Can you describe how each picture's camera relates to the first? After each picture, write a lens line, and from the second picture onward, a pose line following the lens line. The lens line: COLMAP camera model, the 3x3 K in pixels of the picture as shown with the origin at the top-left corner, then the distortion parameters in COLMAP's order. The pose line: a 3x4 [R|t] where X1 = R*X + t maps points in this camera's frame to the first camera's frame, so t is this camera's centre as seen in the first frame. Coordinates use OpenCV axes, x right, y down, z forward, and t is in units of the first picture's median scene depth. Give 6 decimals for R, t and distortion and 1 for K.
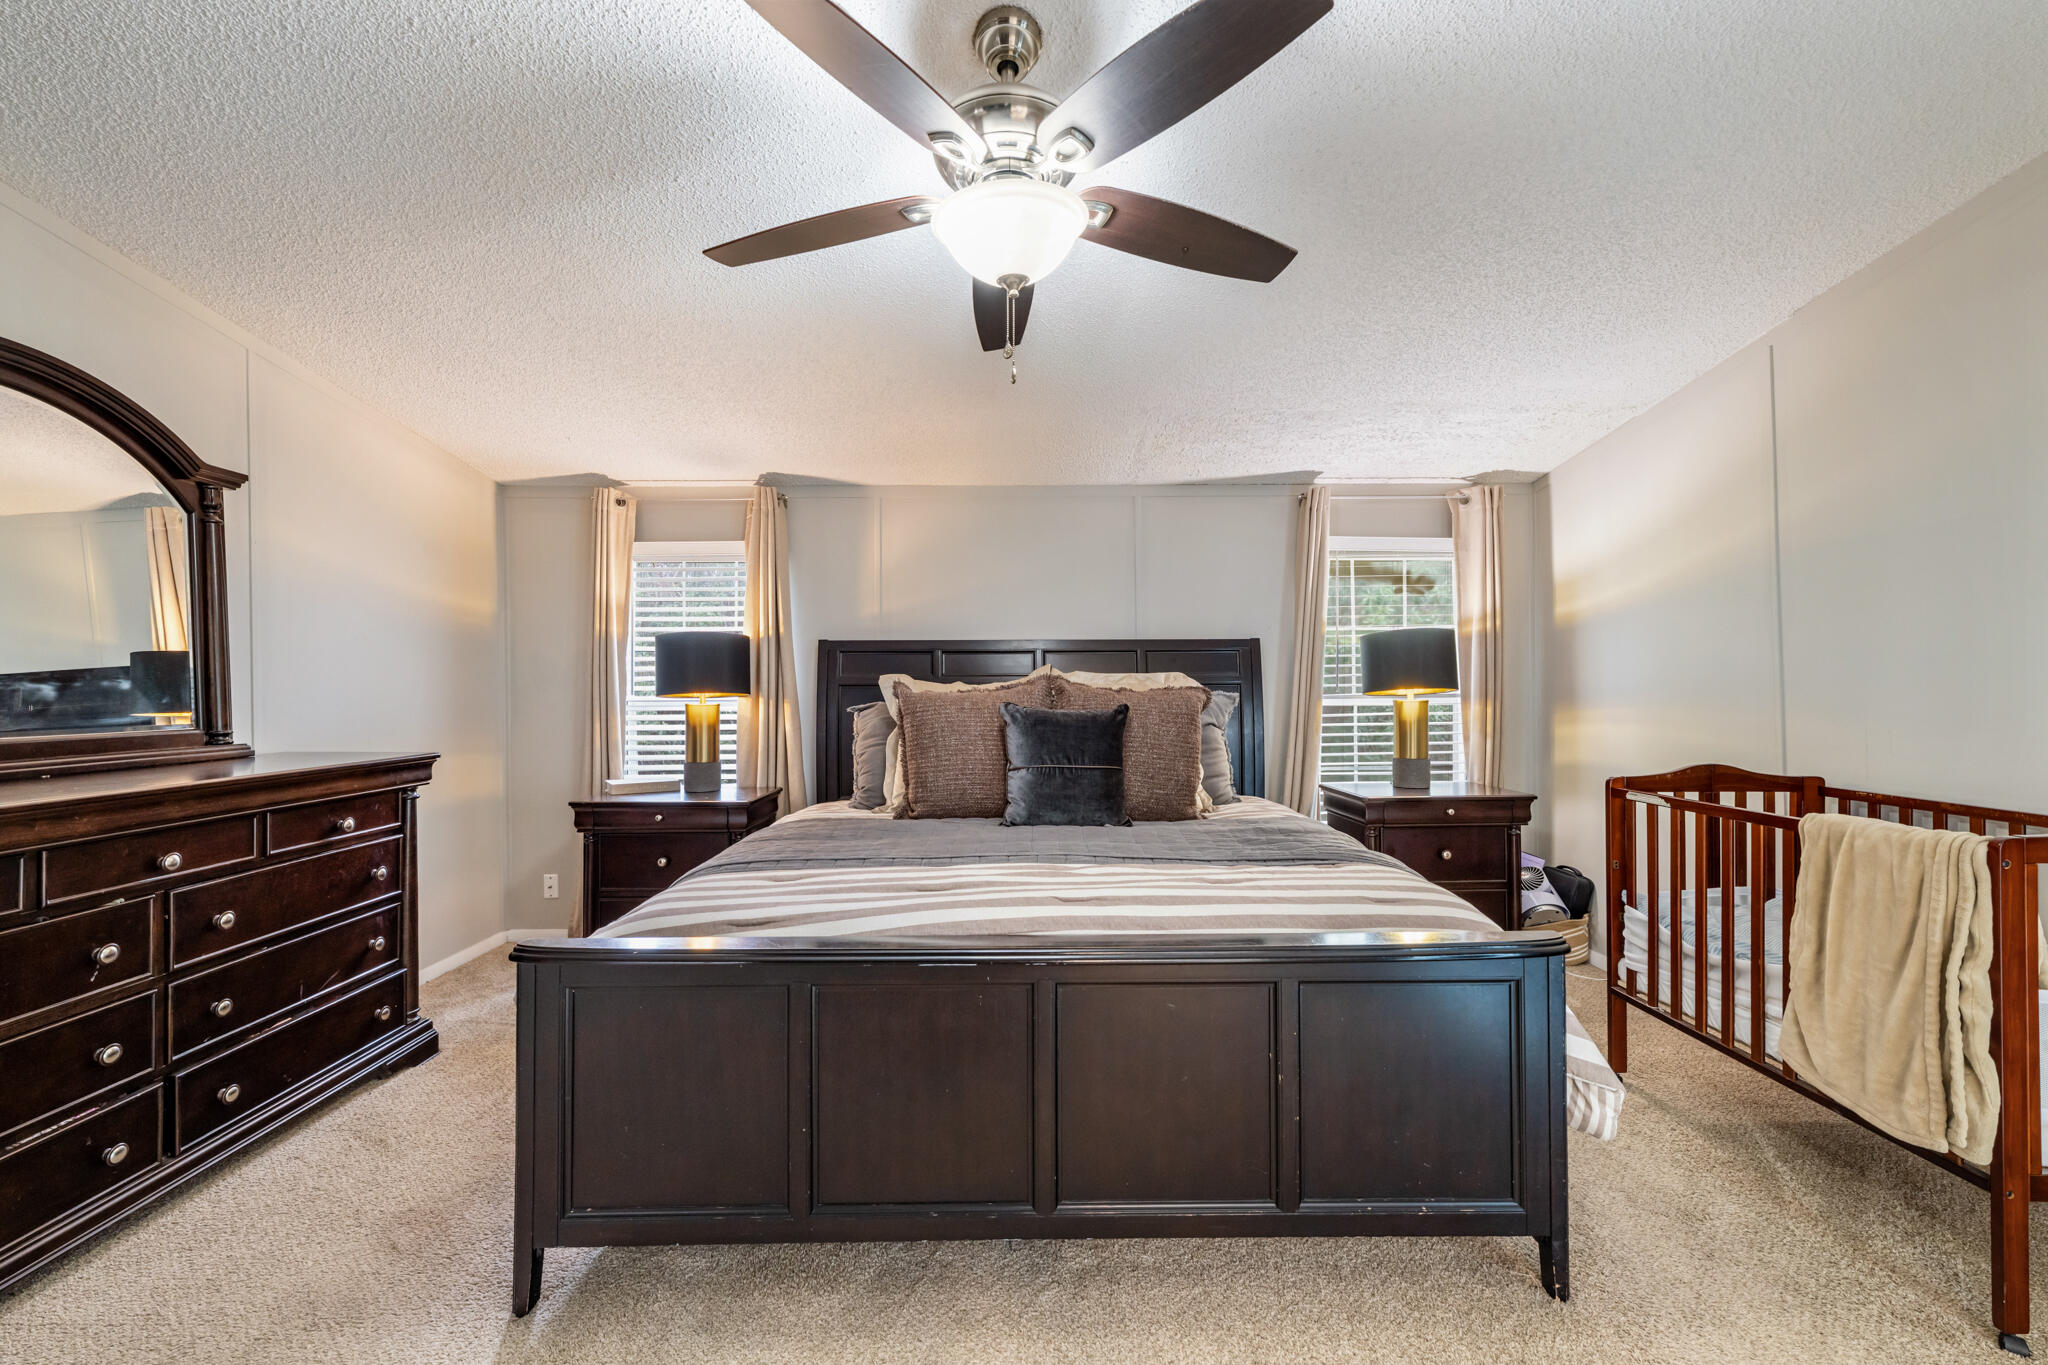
lens RADIAL K [[805.7, 0, 1025.1], [0, 805.7, 679.7], [0, 0, 1]] dist [-0.000159, -0.000011]
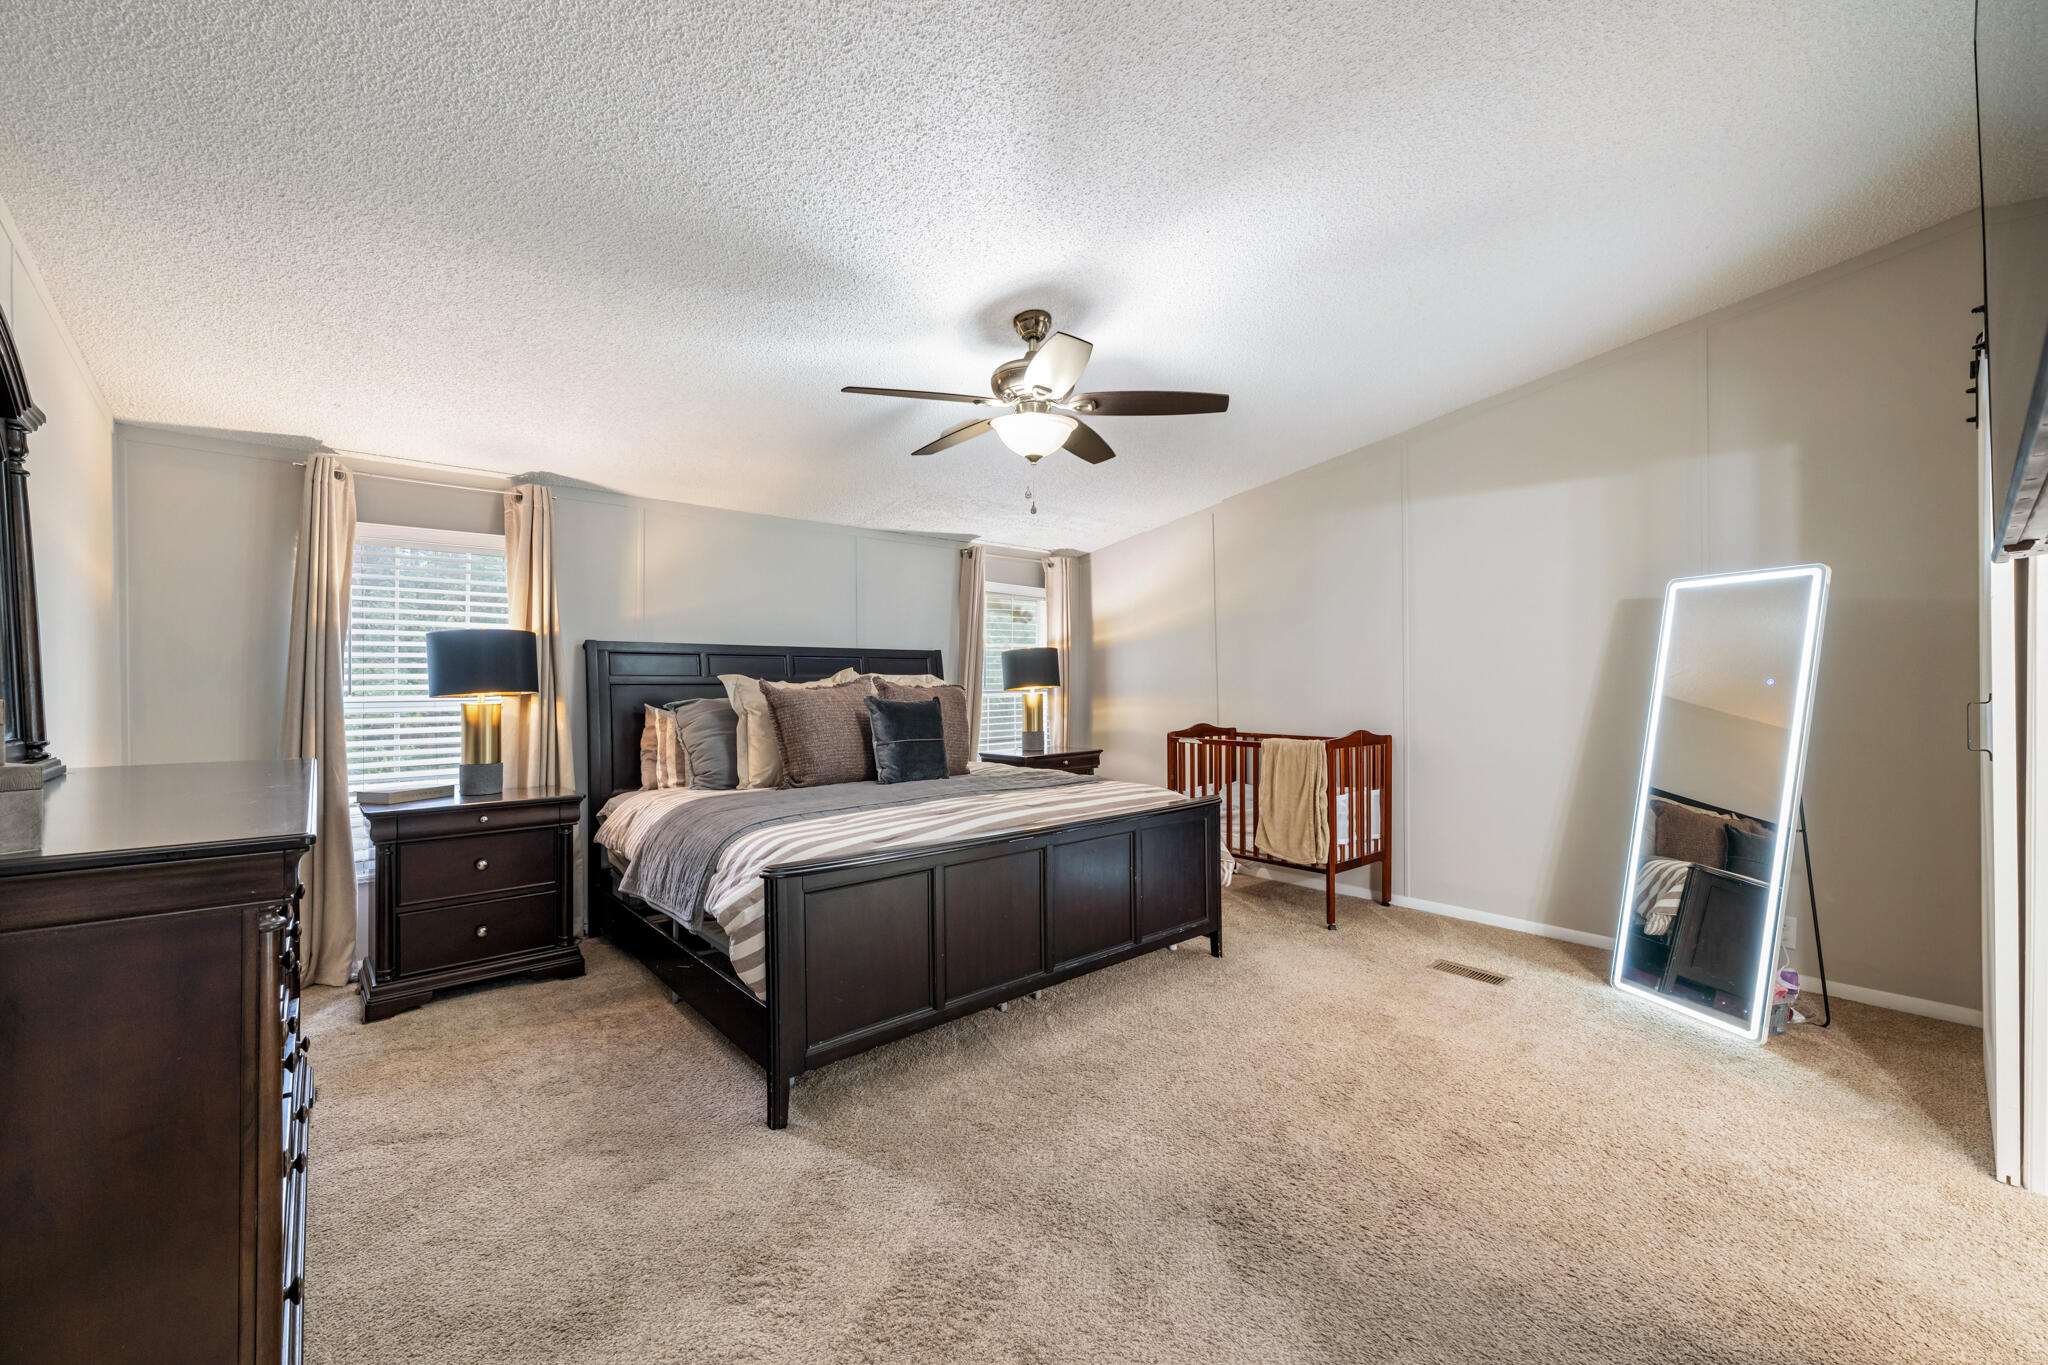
lens RADIAL K [[805.7, 0, 1018.2], [0, 805.7, 680.6], [0, 0, 1]] dist [-0.000159, -0.000011]
pose [[0.762126, 0.002581, 0.647424, -0.542601], [-0.002826, 0.999996, -0.000660, 0.001494], [-0.647423, -0.001327, 0.762130, -0.153029]]
